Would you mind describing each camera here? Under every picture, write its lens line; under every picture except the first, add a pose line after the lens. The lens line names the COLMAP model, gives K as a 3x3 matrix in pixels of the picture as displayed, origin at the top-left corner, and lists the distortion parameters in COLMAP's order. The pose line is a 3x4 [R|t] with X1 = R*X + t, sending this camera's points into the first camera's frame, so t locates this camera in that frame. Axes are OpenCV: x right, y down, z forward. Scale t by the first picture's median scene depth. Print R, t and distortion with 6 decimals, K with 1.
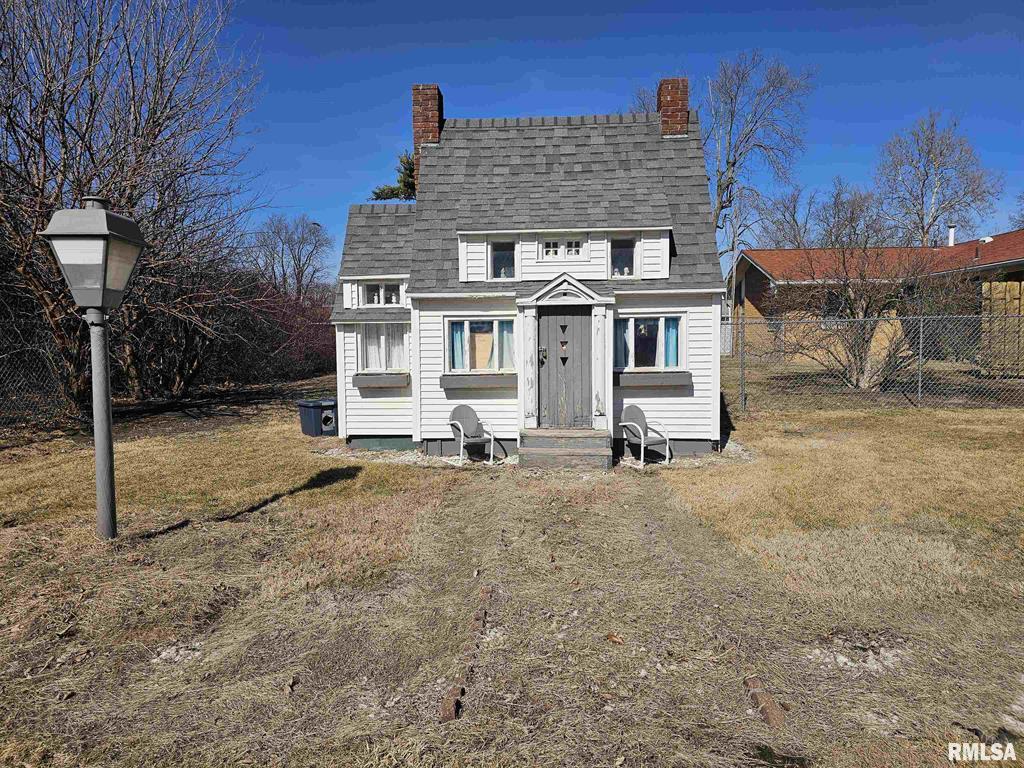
lens RADIAL K [[678.4, 0, 518.5], [0, 678.4, 389.3], [0, 0, 1]] dist [0.110151, -0.118888]
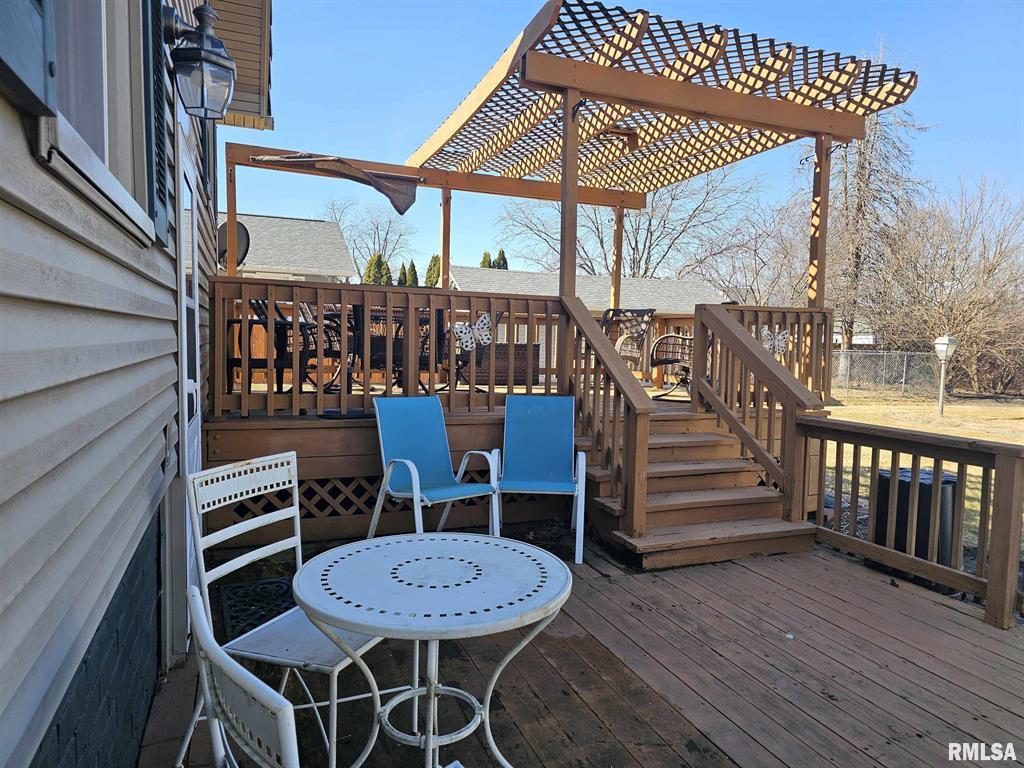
lens RADIAL K [[678.4, 0, 518.5], [0, 678.4, 389.3], [0, 0, 1]] dist [0.110151, -0.118888]
pose [[0.407869, 0.081522, -0.909394, 2.243113], [-0.096883, 0.994247, 0.045676, 0.125021], [0.907886, 0.069475, 0.413421, -3.156318]]
